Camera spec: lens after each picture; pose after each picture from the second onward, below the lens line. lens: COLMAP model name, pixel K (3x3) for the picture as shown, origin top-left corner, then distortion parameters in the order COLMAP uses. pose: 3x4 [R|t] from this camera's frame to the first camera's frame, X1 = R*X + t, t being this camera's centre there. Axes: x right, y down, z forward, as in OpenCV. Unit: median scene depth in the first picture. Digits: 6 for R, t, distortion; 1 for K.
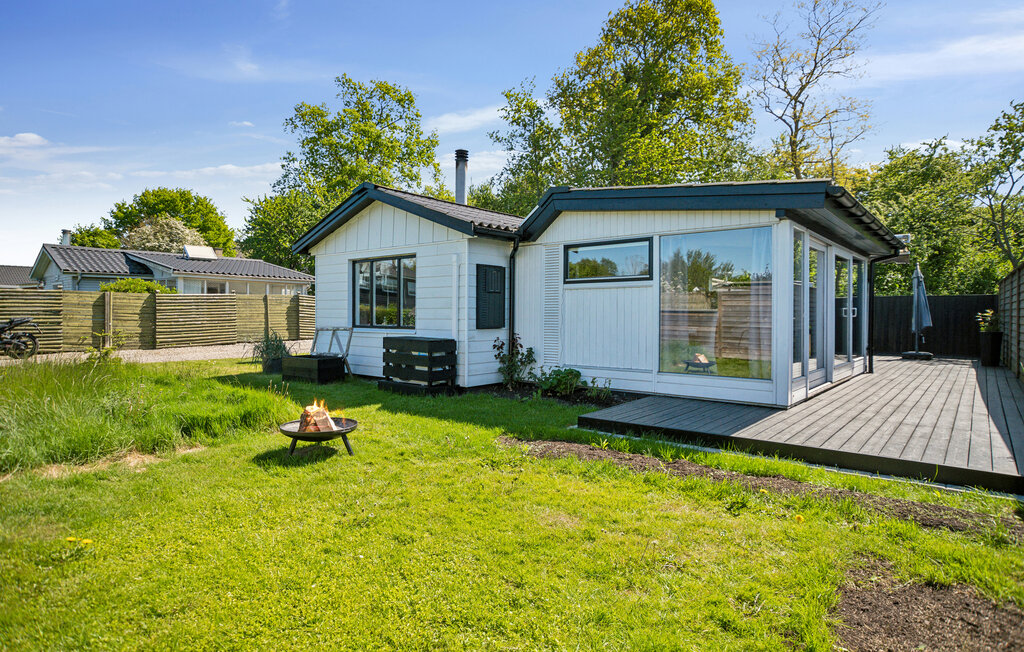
lens RADIAL K [[555.9, 0, 512.0], [0, 555.9, 326.0], [0, 0, 1]] dist [0.000503, 0.000636]
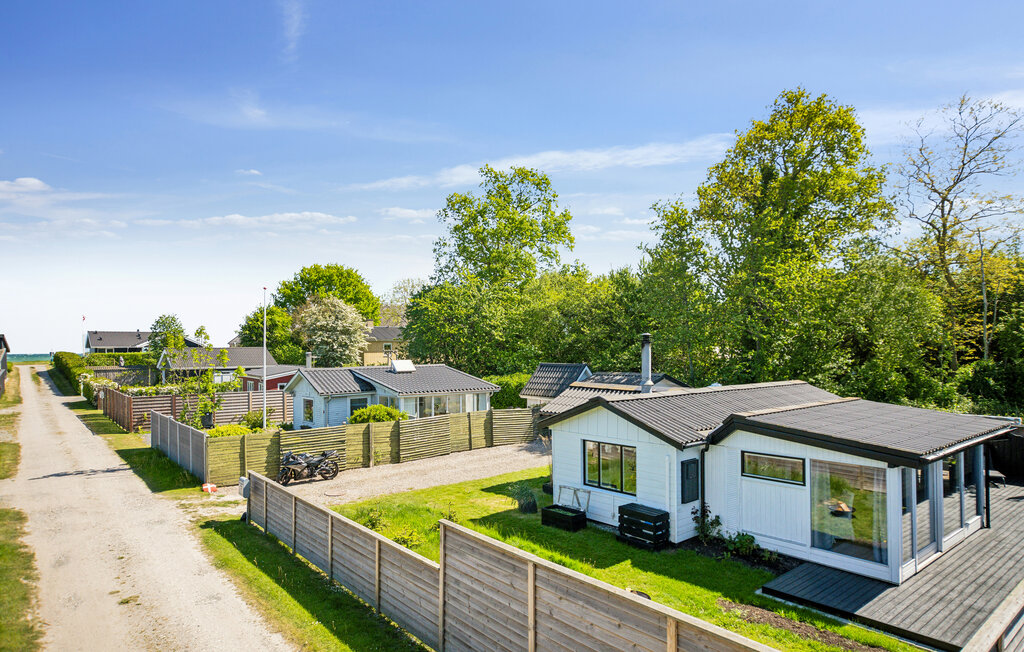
lens RADIAL K [[597.9, 0, 516.0], [0, 597.9, 343.5], [0, 0, 1]] dist [-0.001423, 0.001577]
pose [[0.981686, -0.022878, -0.189127, -0.177245], [0.017823, 0.999438, -0.028387, -0.370335], [0.189670, 0.024496, 0.981542, -0.657500]]
